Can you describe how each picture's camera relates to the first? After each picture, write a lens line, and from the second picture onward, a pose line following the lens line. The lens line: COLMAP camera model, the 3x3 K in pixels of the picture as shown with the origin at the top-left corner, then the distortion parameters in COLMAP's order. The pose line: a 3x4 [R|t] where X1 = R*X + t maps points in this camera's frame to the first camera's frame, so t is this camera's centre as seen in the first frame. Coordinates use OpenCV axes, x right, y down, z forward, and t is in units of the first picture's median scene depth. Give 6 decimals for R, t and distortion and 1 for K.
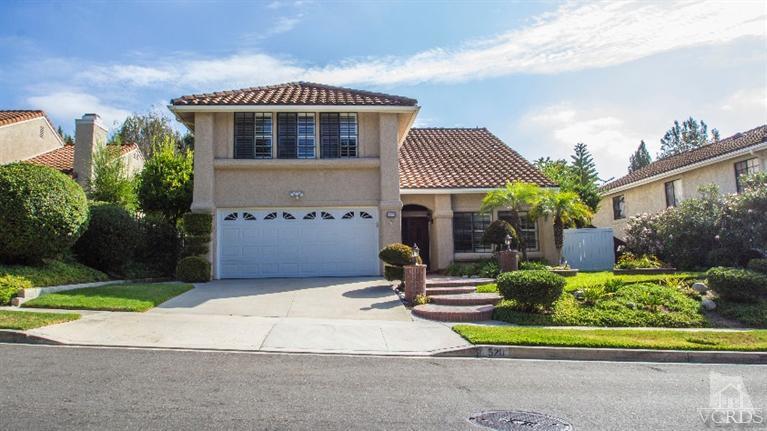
lens RADIAL K [[476.3, 0, 383.5], [0, 476.3, 215.5], [0, 0, 1]] dist [0.001465, 0.000208]
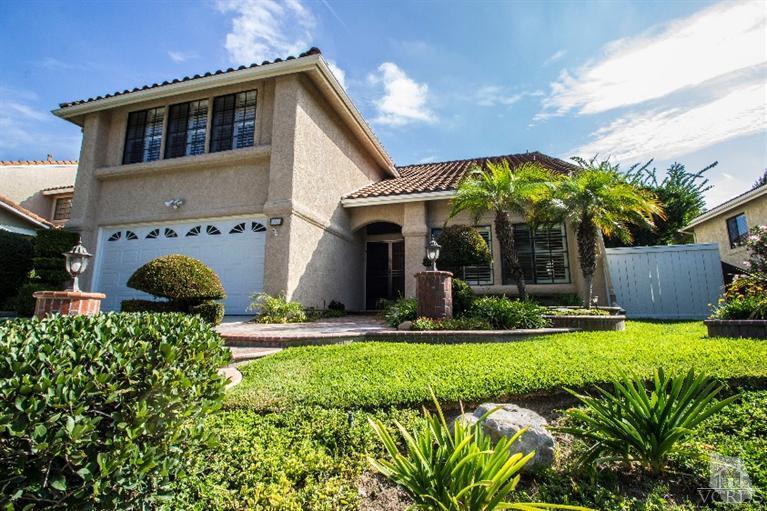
lens RADIAL K [[361.3, 0, 389.4], [0, 361.3, 244.6], [0, 0, 1]] dist [0.004381, -0.014408]
pose [[0.946789, -0.036382, -0.319792, 0.300785], [0.013407, 0.997186, -0.073753, 0.064791], [0.321575, 0.065541, 0.944613, 0.569058]]
